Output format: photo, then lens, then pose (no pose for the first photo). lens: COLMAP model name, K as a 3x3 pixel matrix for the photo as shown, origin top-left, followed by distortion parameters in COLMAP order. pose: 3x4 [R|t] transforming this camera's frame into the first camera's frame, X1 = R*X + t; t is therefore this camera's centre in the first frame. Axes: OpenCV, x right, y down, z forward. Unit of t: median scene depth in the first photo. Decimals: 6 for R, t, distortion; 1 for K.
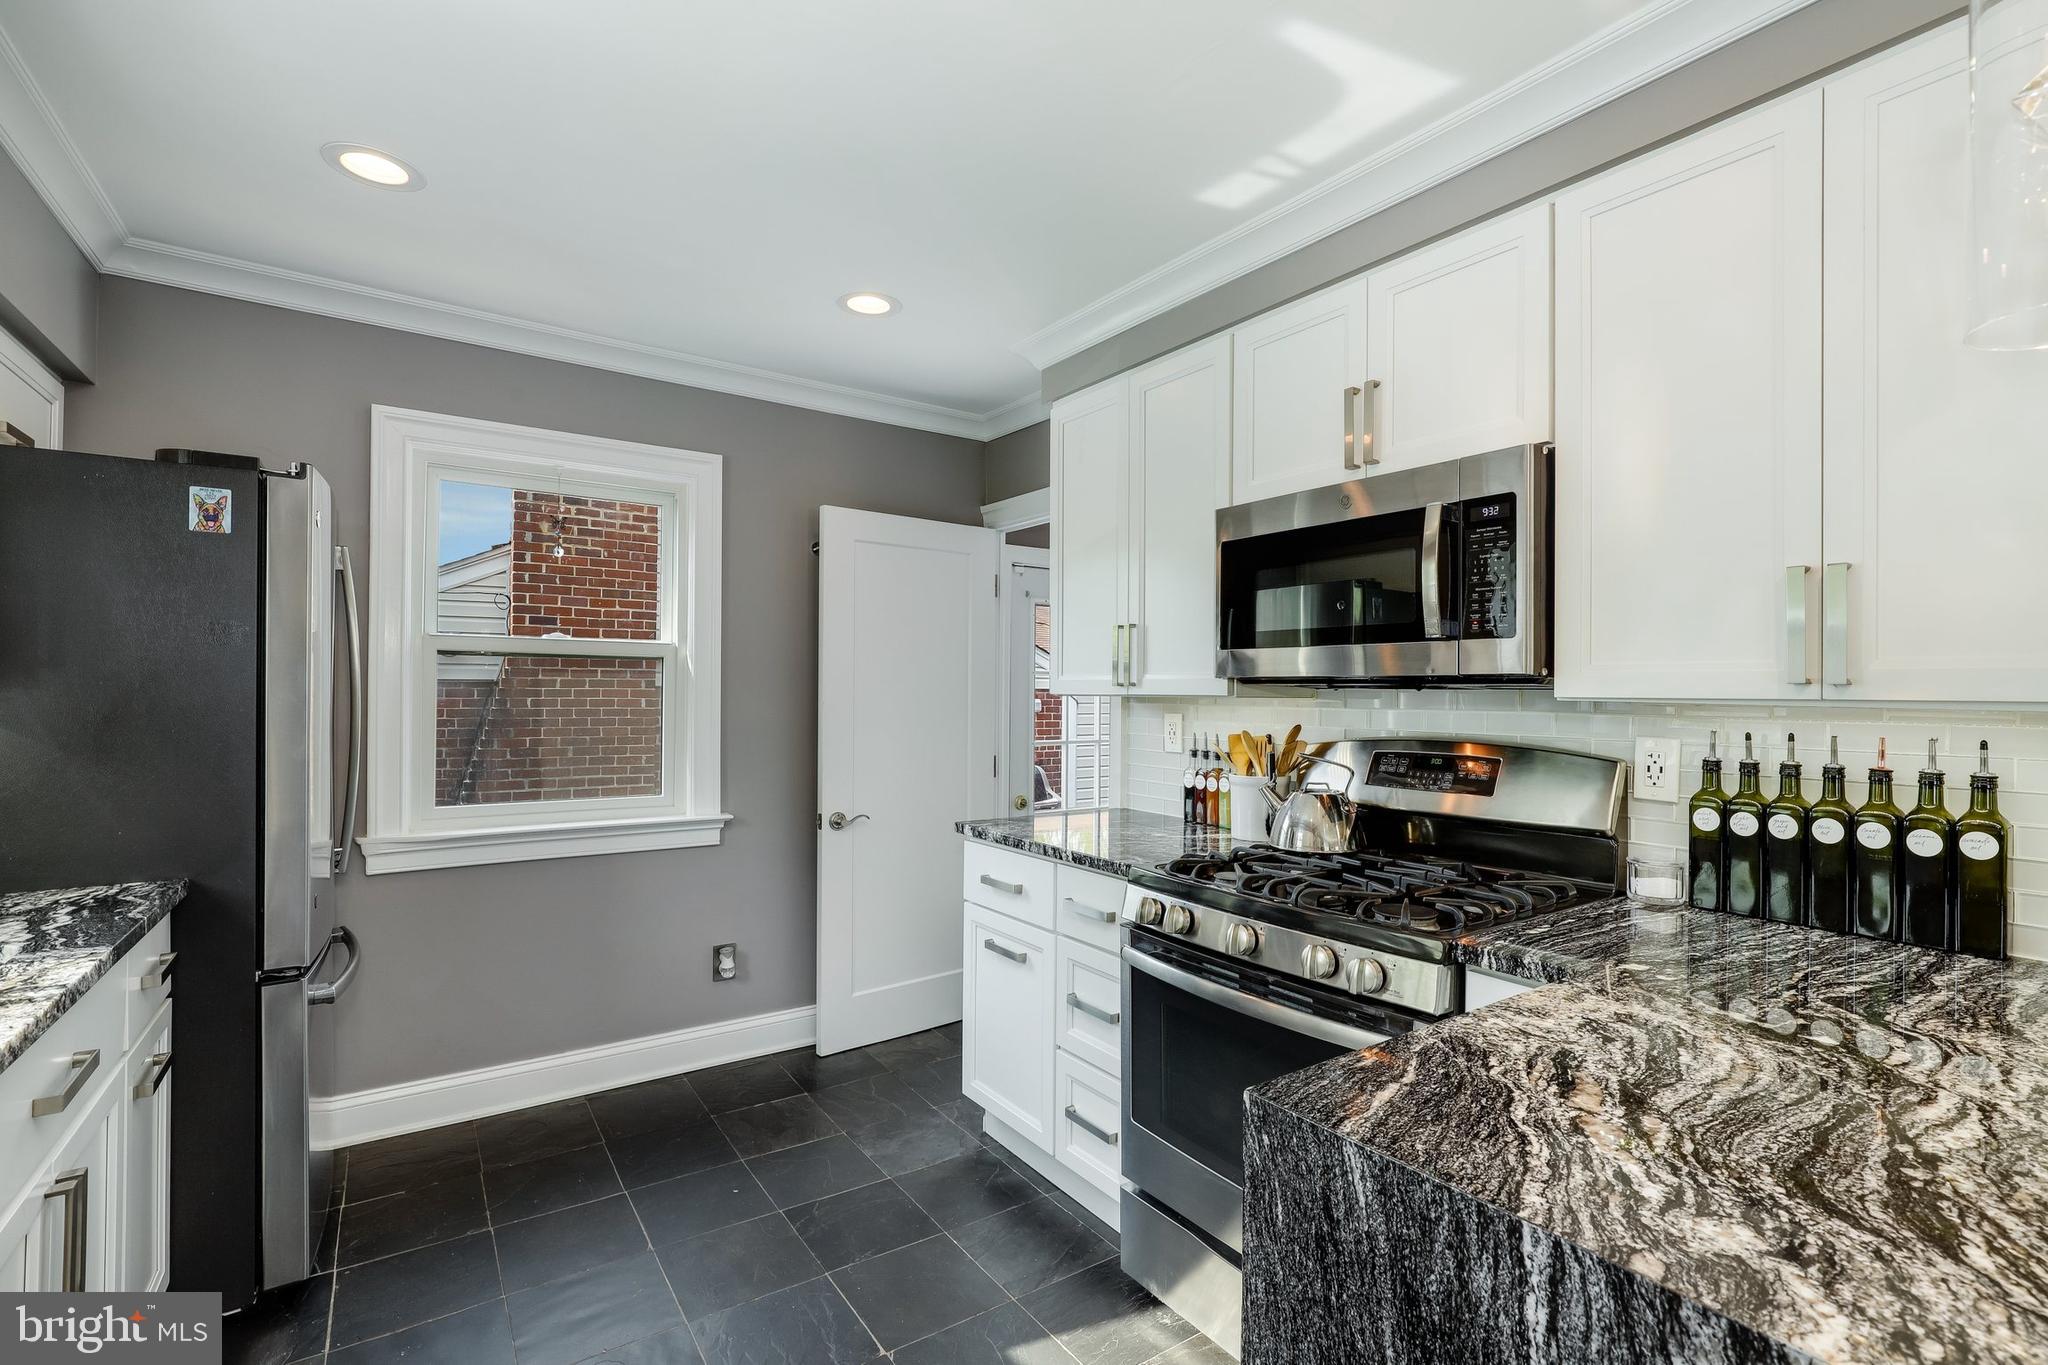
lens RADIAL K [[932.1, 0, 1019.1], [0, 932.1, 690.6], [0, 0, 1]] dist [-0.007114, 0.002485]
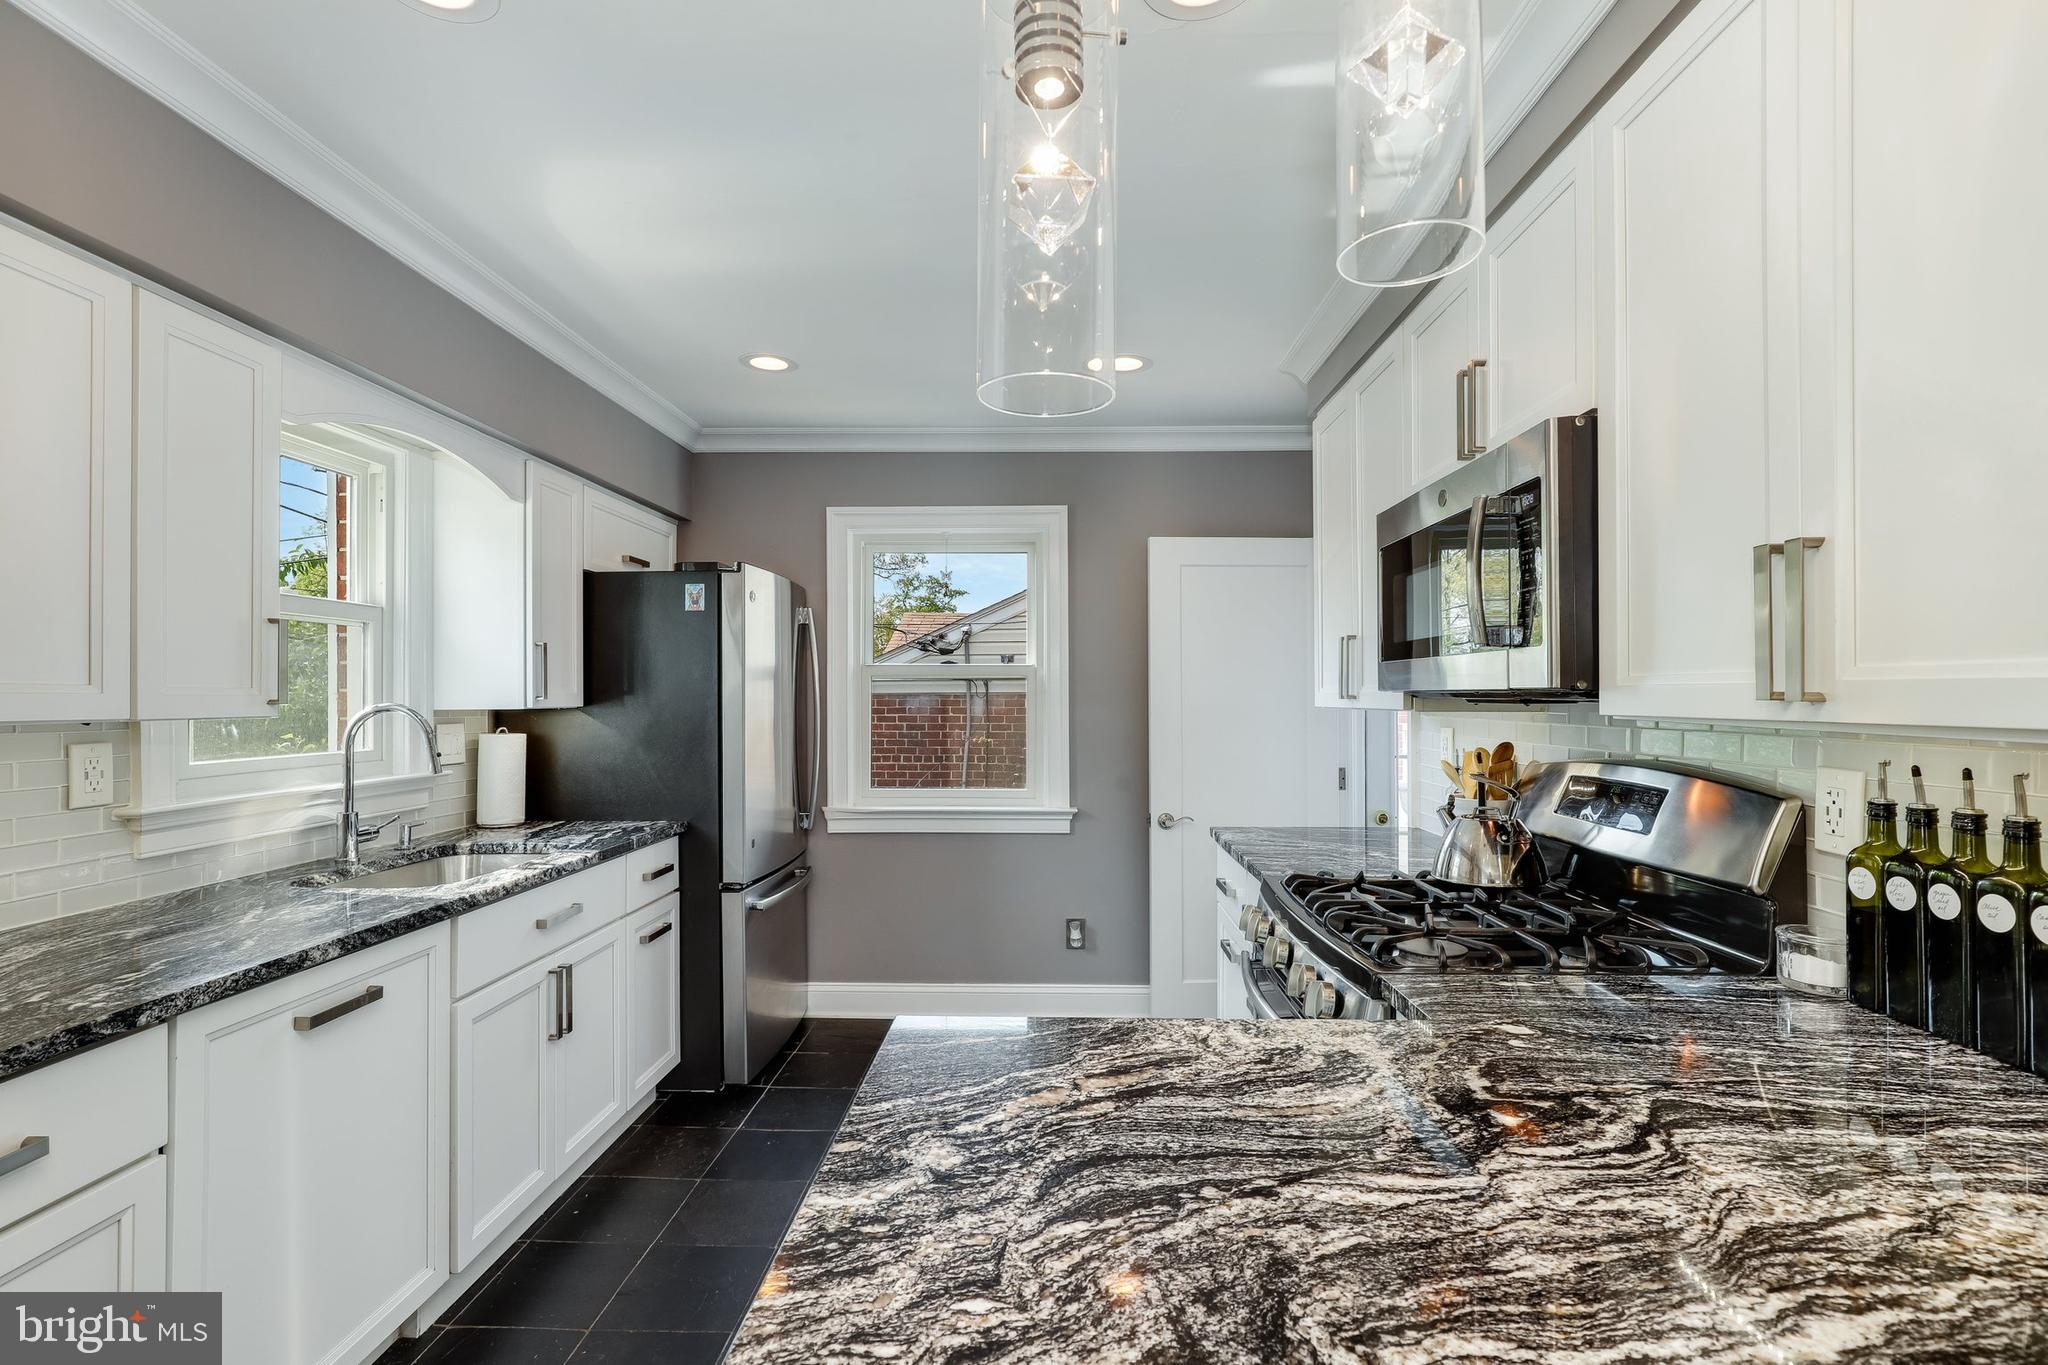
lens RADIAL K [[932.1, 0, 1020.3], [0, 932.1, 692.7], [0, 0, 1]] dist [-0.007114, 0.002485]
pose [[0.803544, -0.011612, -0.595132, 0.681130], [0.009636, 0.999932, -0.006501, -0.013071], [0.595168, -0.000511, 0.803601, 0.023295]]
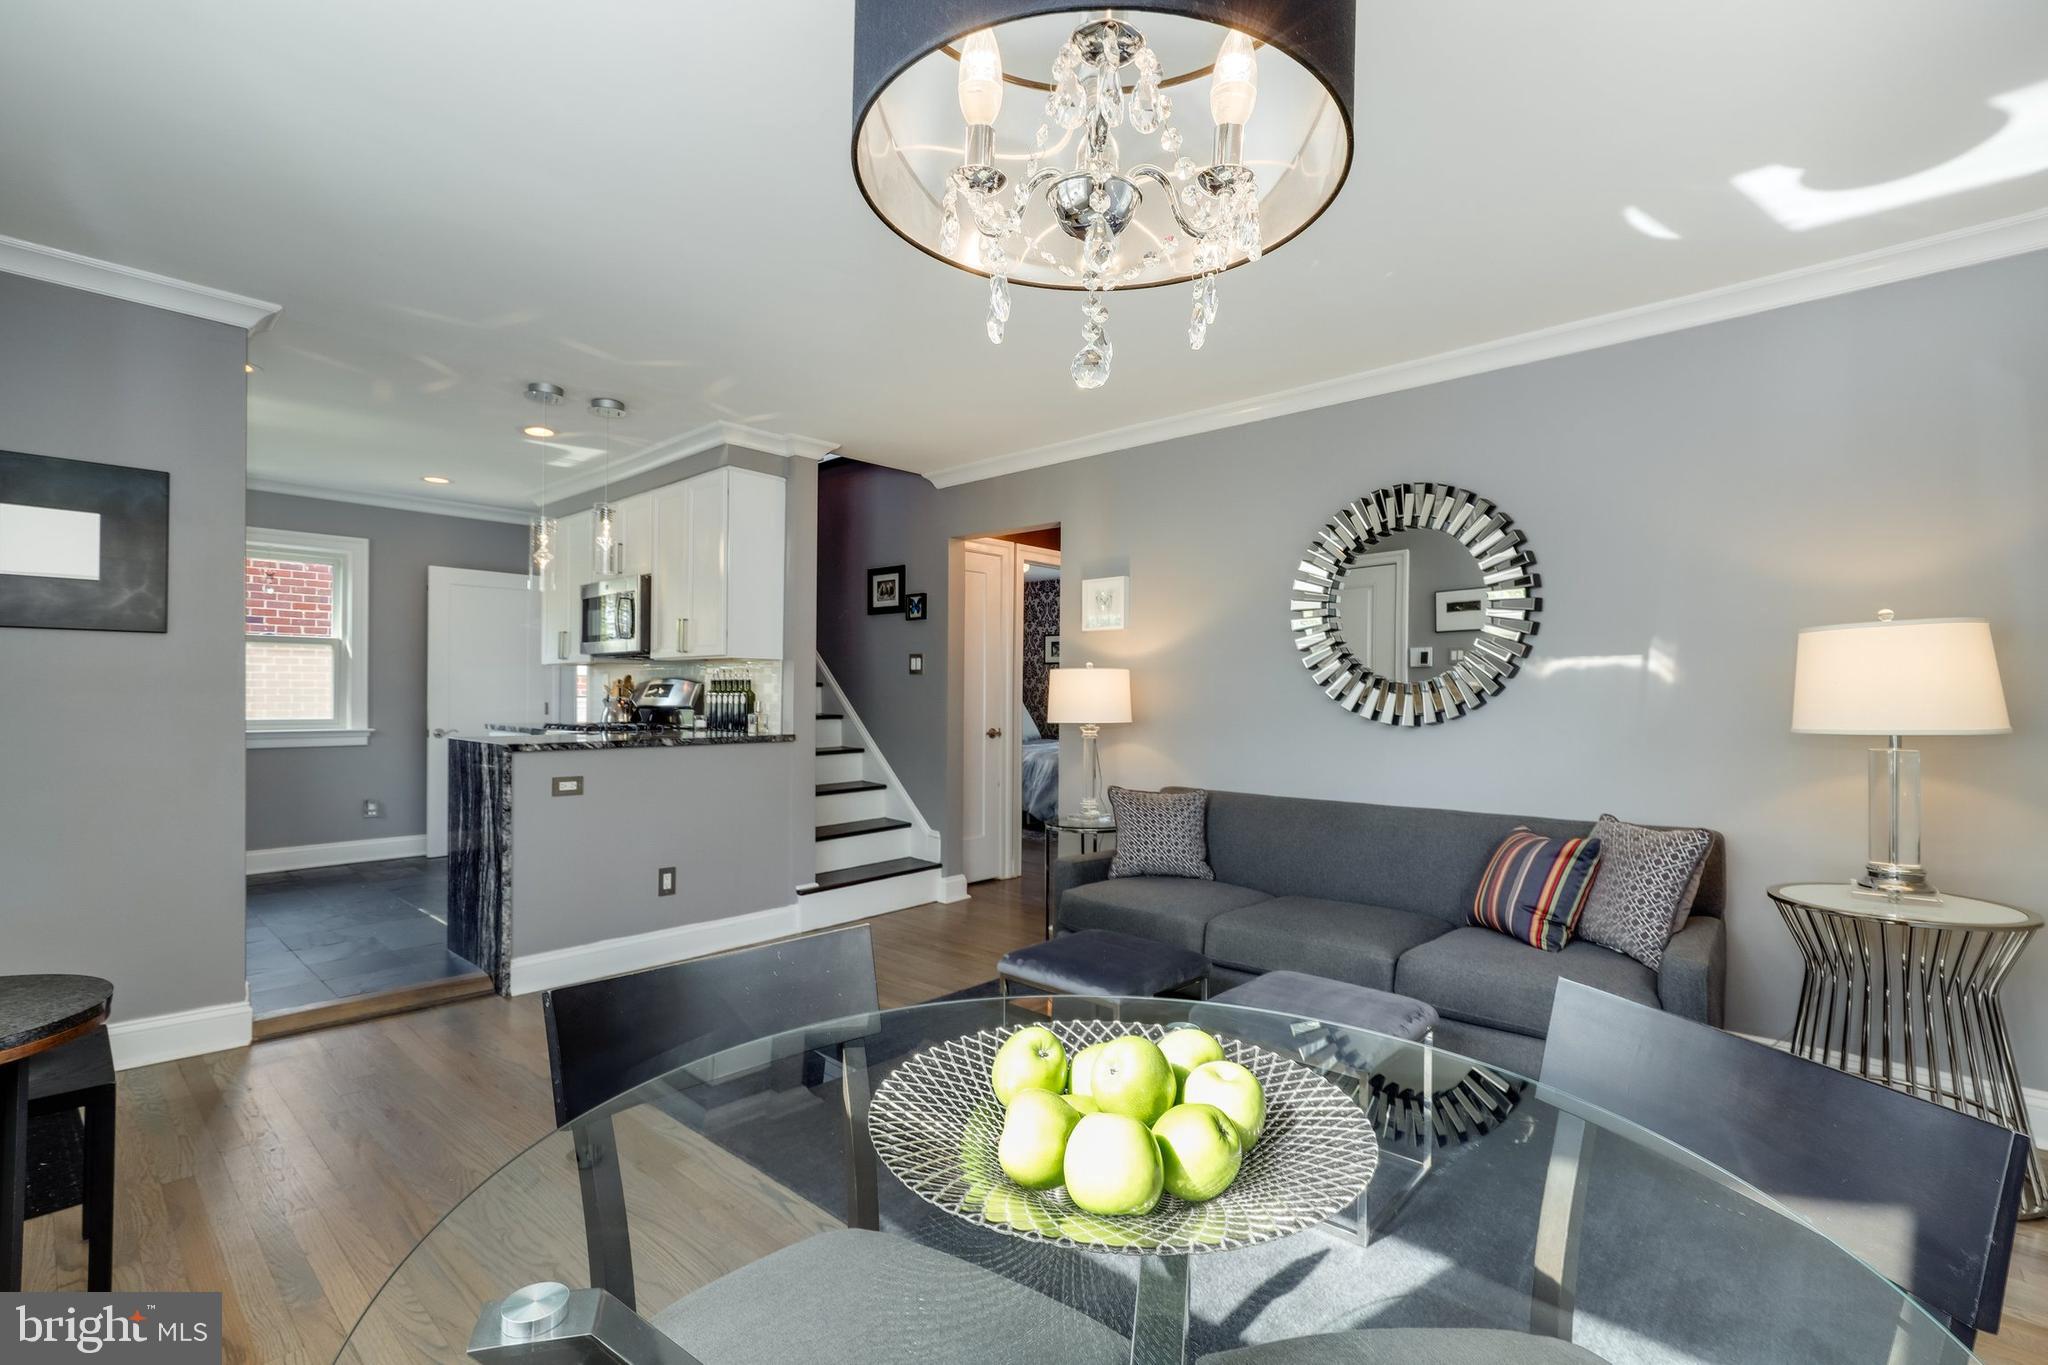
lens RADIAL K [[932.1, 0, 1019.7], [0, 932.1, 683.7], [0, 0, 1]] dist [-0.007114, 0.002485]
pose [[0.974294, -0.004014, 0.225244, 1.102506], [0.005098, 0.999978, -0.004230, 0.112278], [-0.225222, 0.005270, 0.974293, -2.301397]]
